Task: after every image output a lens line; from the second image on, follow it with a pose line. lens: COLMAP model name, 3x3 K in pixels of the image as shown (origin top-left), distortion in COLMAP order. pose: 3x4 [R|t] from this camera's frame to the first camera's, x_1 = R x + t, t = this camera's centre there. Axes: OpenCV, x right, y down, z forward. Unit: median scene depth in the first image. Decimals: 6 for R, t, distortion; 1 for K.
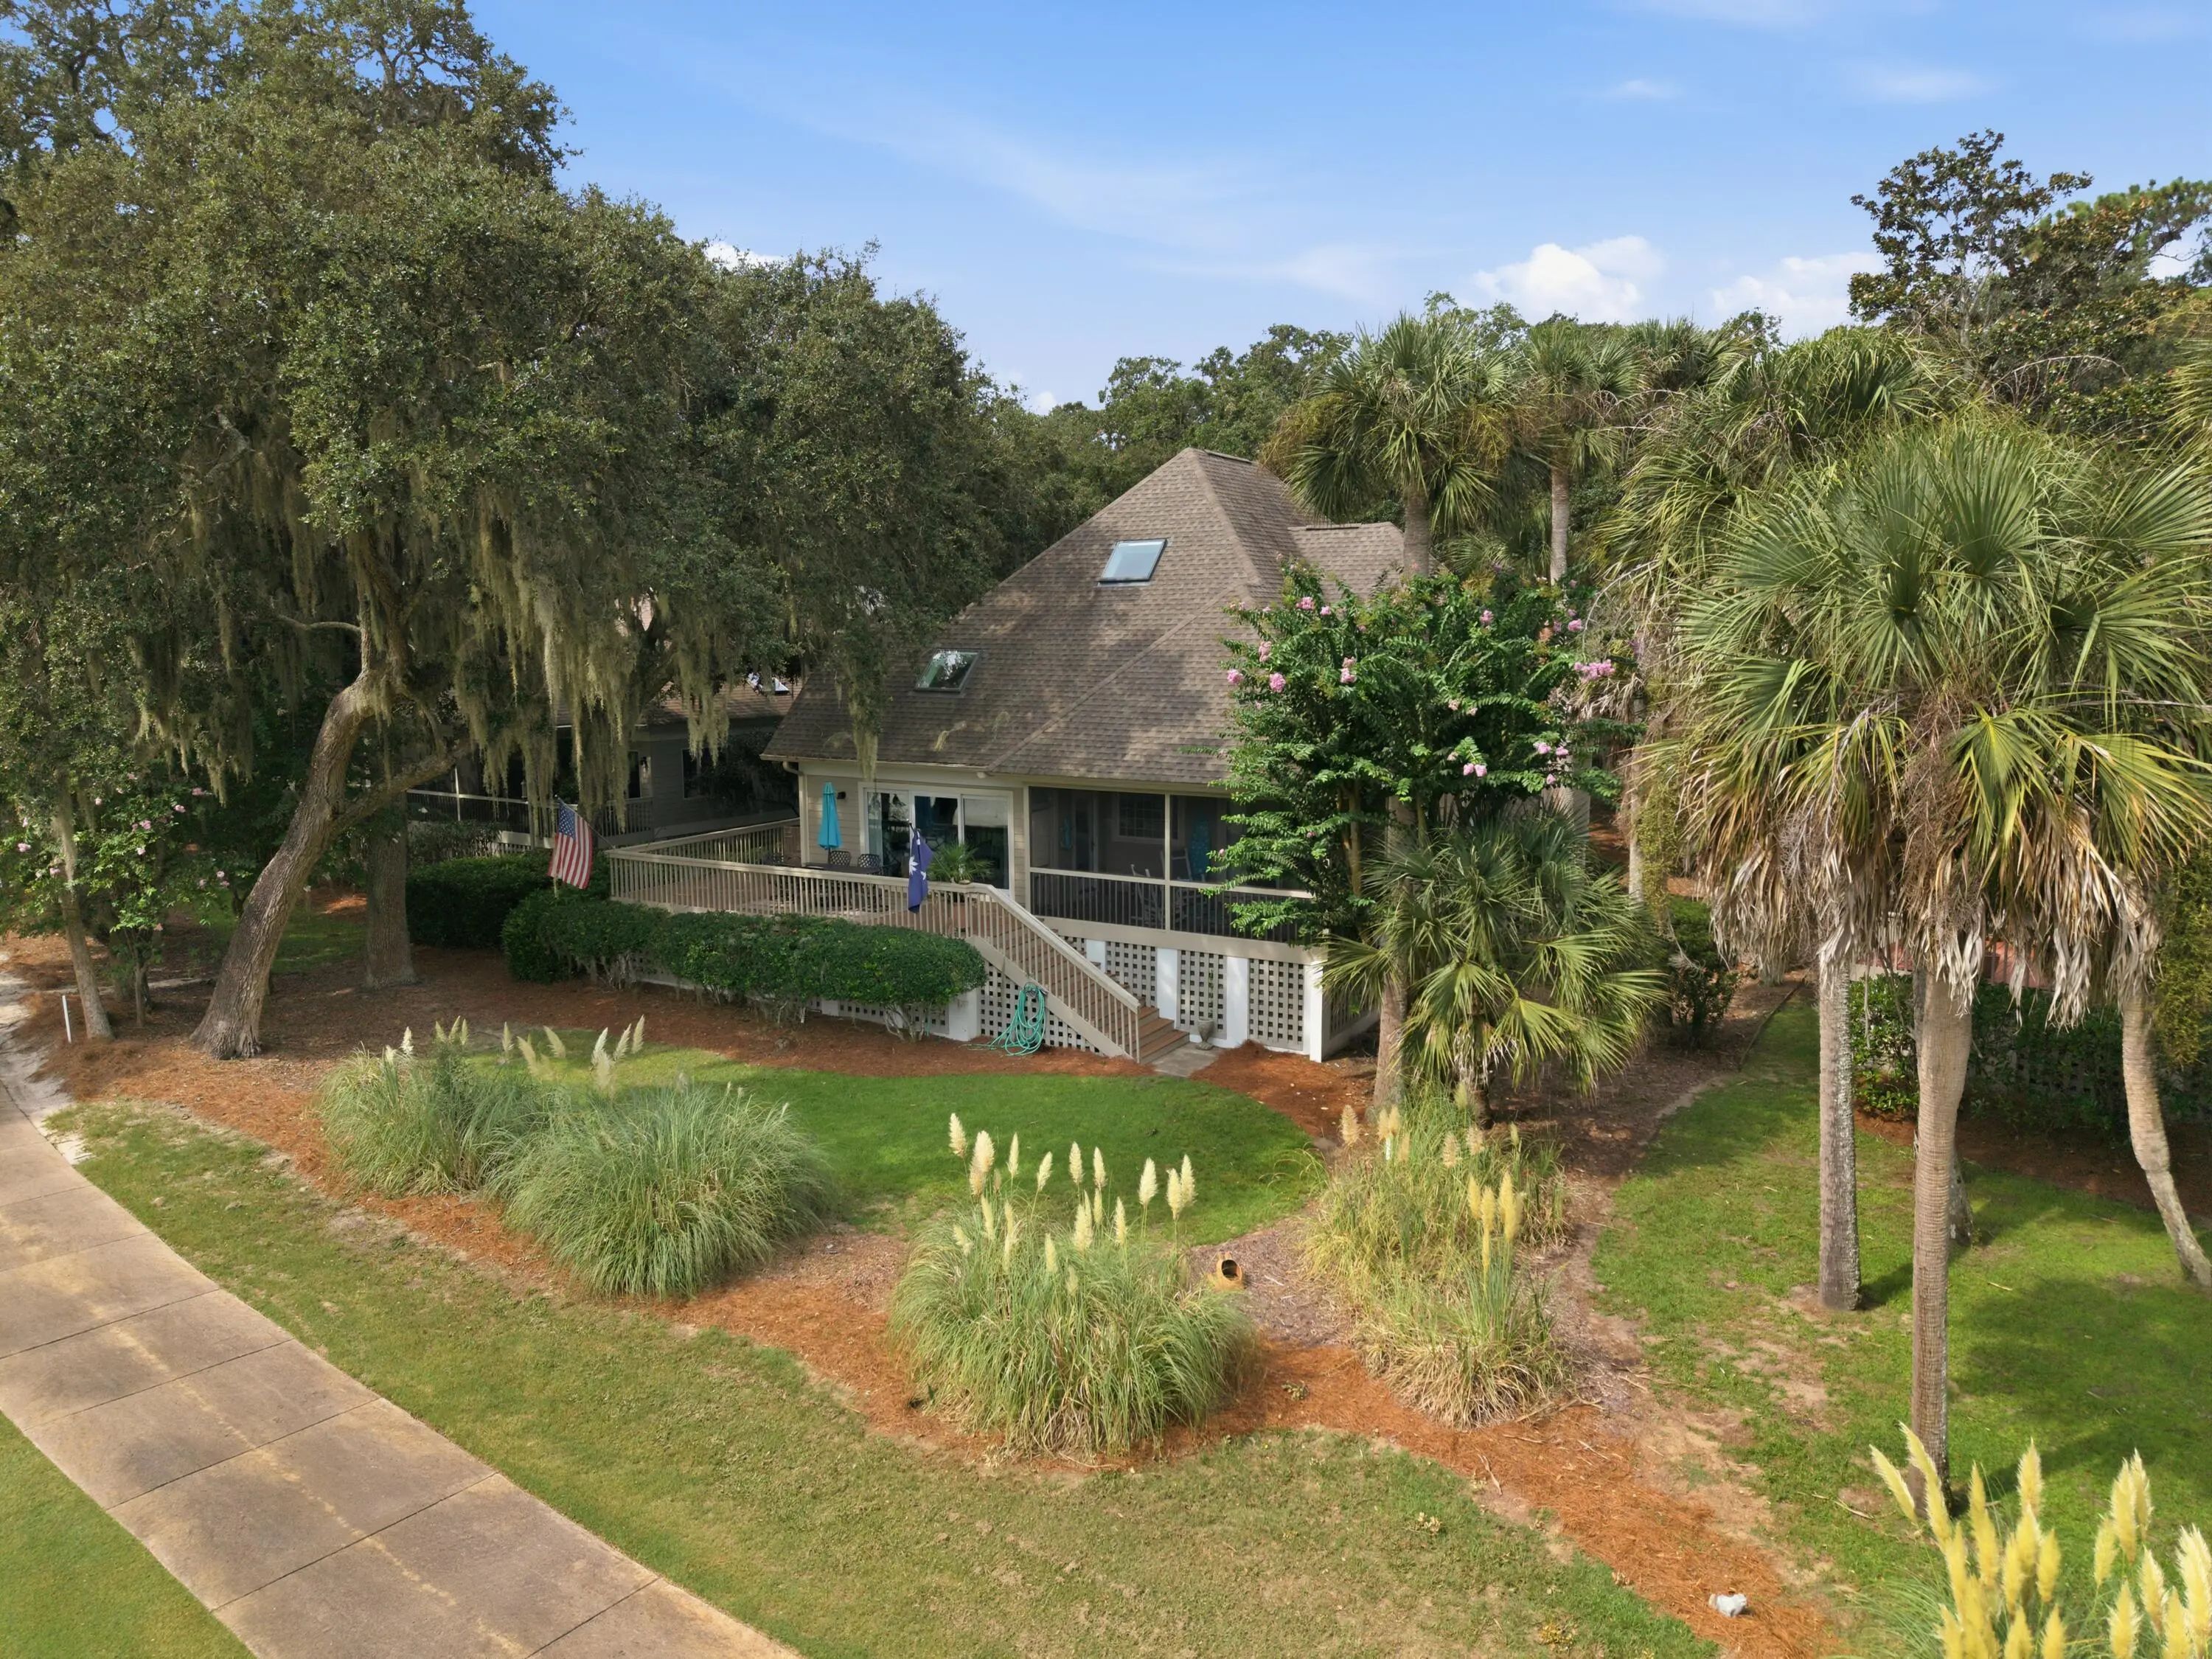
lens RADIAL K [[1499.5, 0, 1106.0], [0, 1499.5, 829.5], [0, 0, 1]] dist [0.007352, -0.004478]
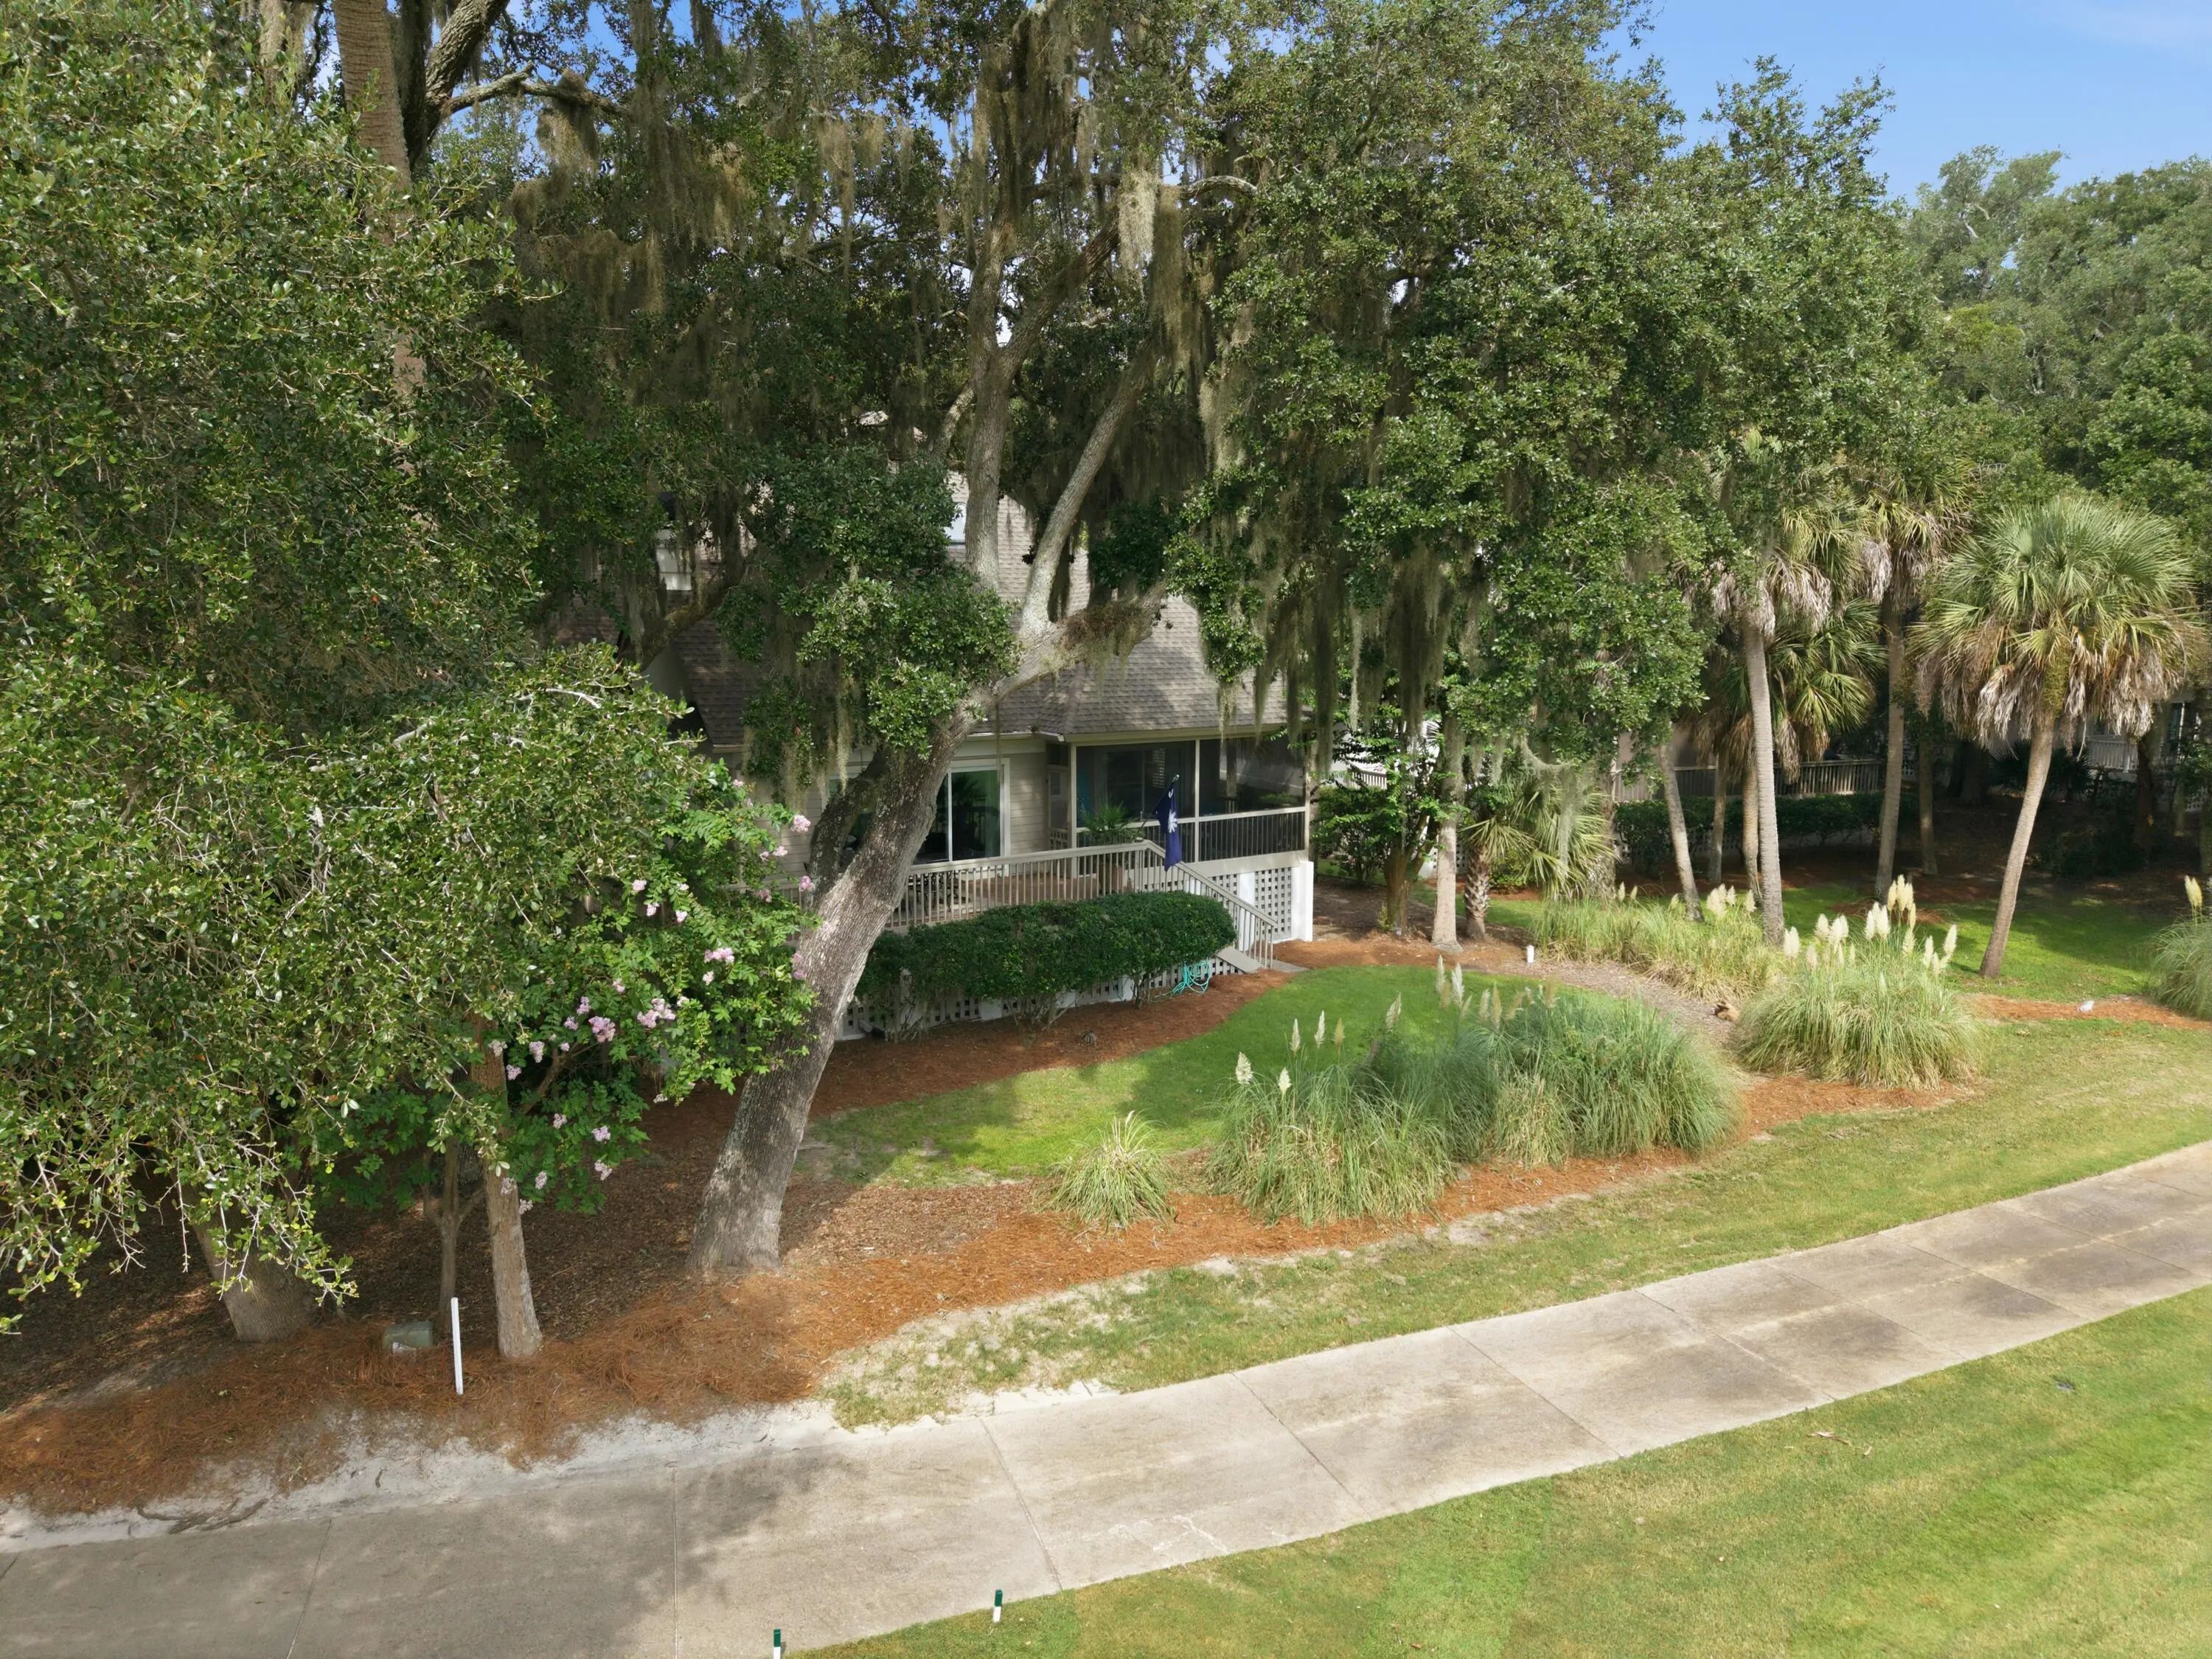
lens RADIAL K [[1499.5, 0, 1106.0], [0, 1499.5, 829.5], [0, 0, 1]] dist [0.007352, -0.004478]
pose [[0.434170, -0.119804, 0.892829, -1.008423], [0.124306, 0.989603, 0.072341, -0.046809], [-0.892213, 0.079576, 0.444548, 0.582526]]
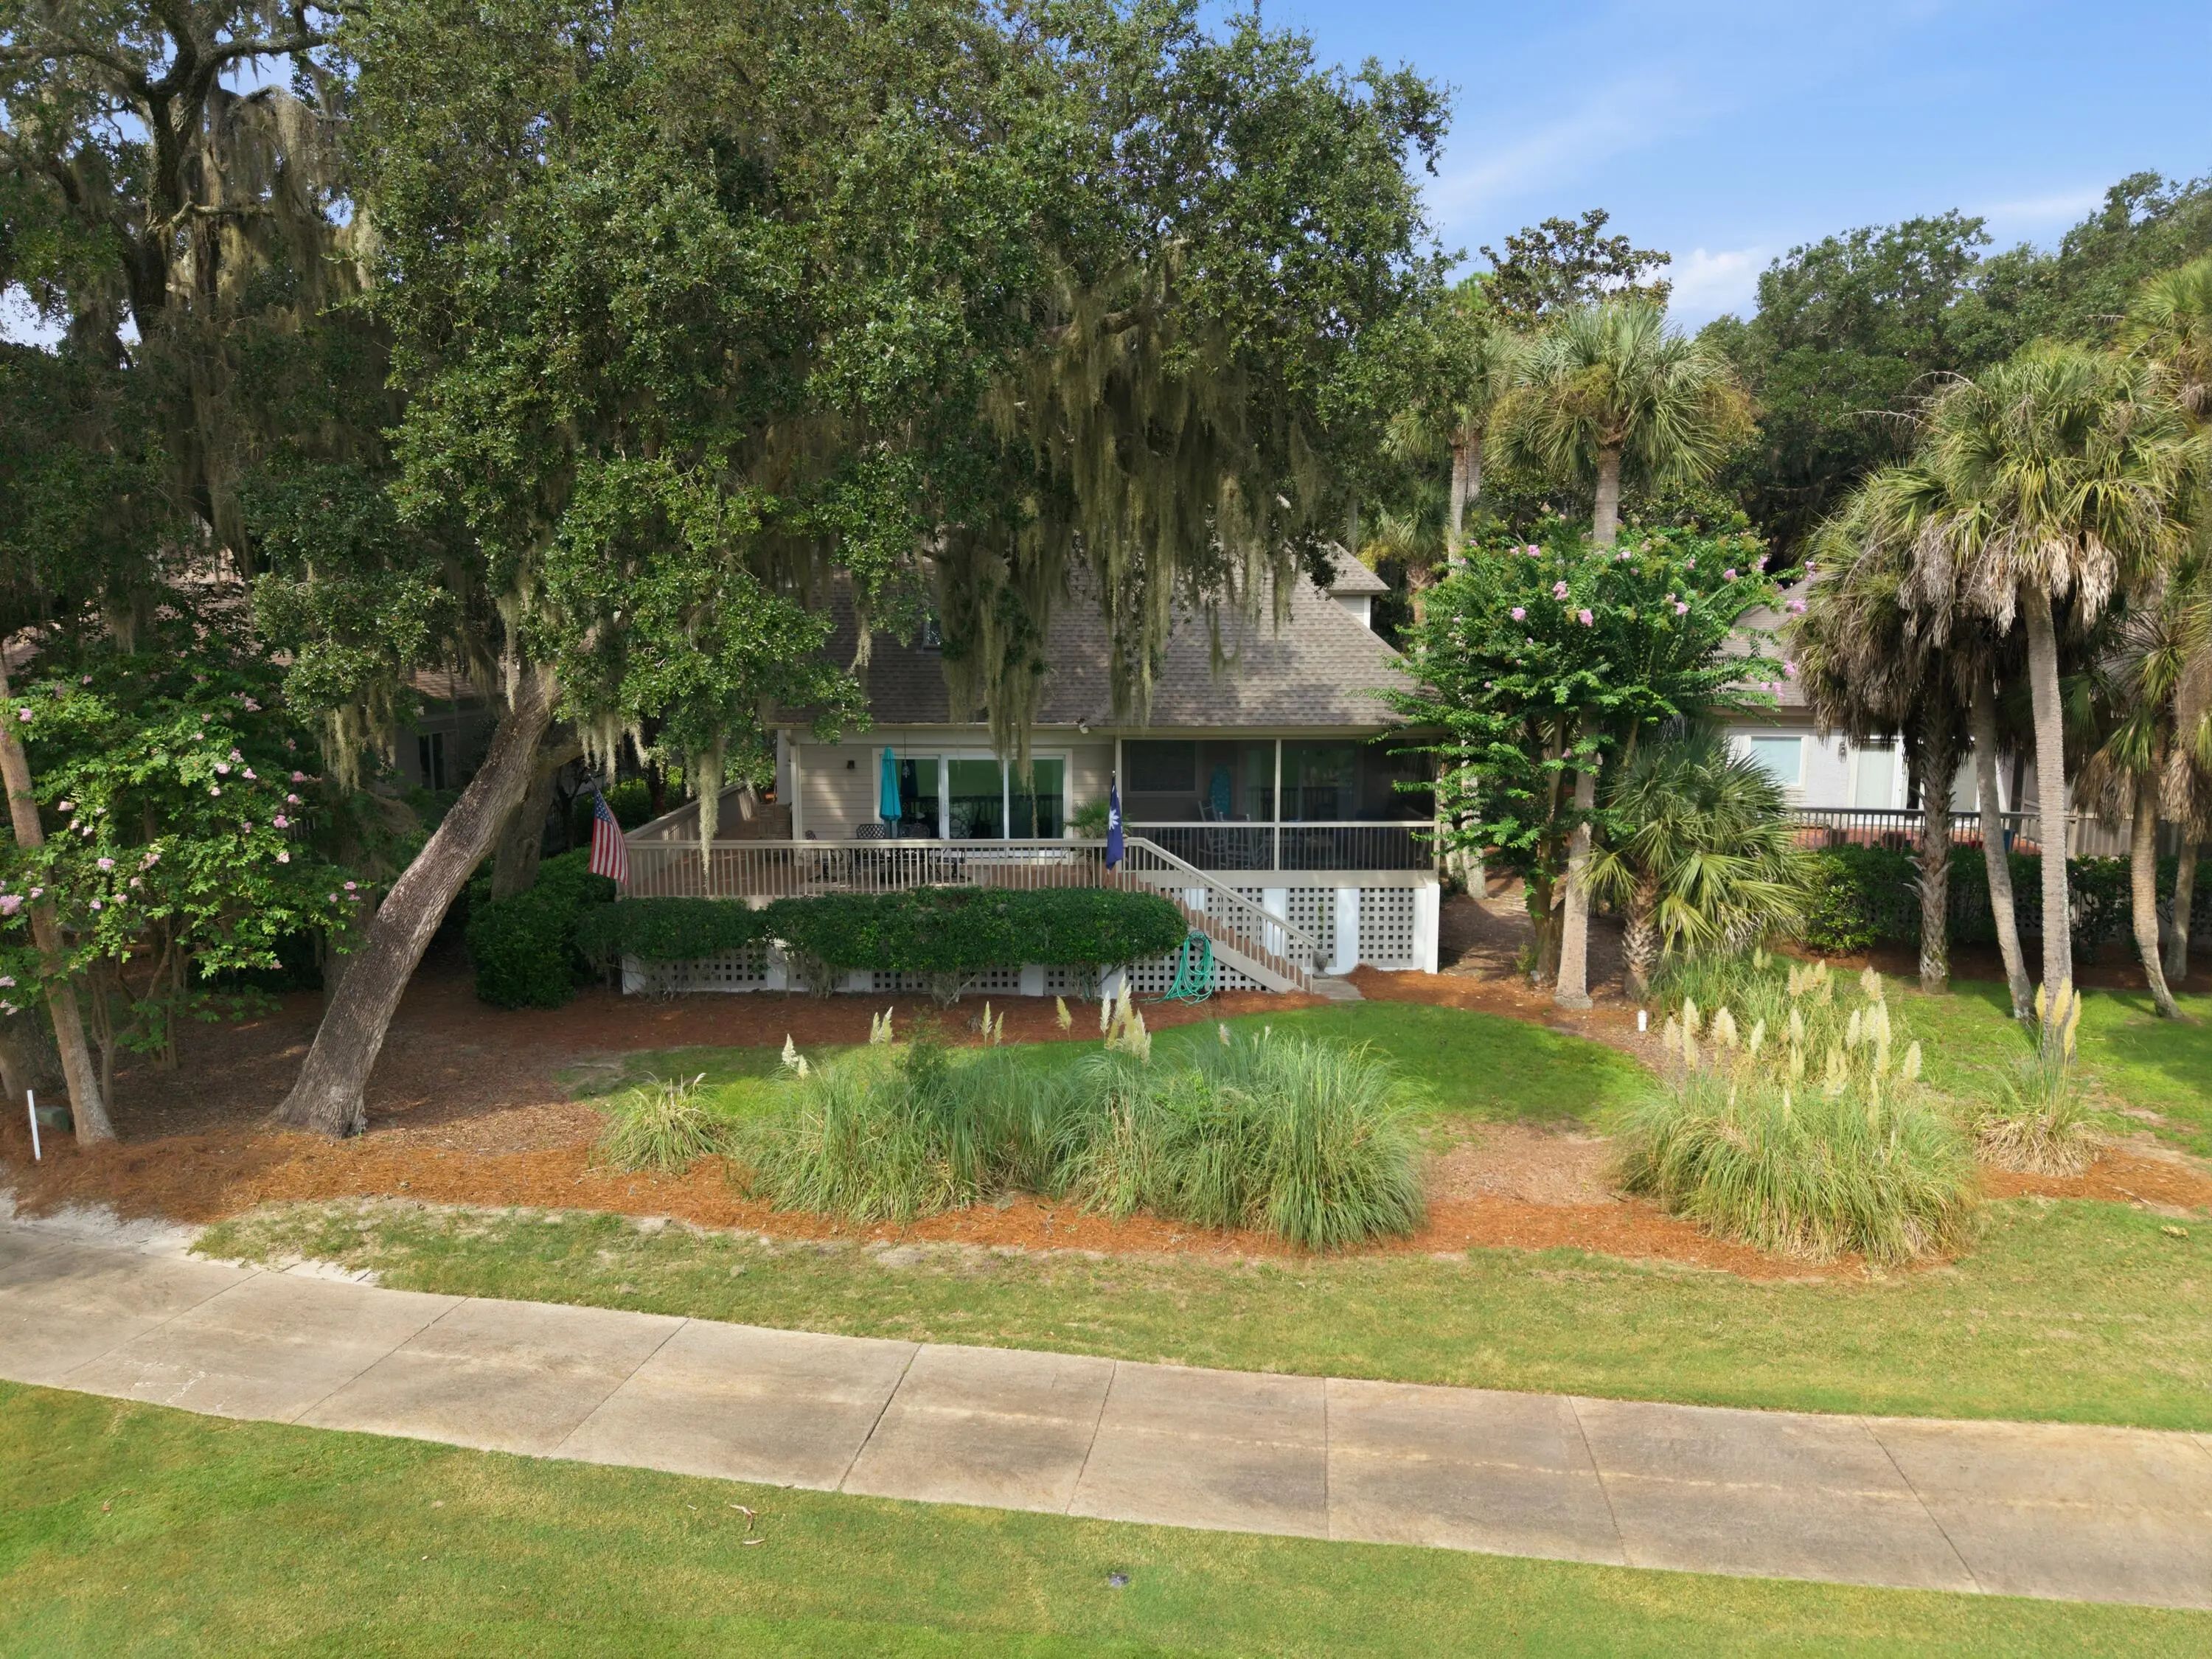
lens RADIAL K [[1499.5, 0, 1106.0], [0, 1499.5, 829.5], [0, 0, 1]] dist [0.007352, -0.004478]
pose [[0.860662, -0.066218, 0.504853, -0.606205], [0.066586, 0.997630, 0.017339, 0.013181], [-0.504804, 0.018693, 0.863031, 0.163619]]
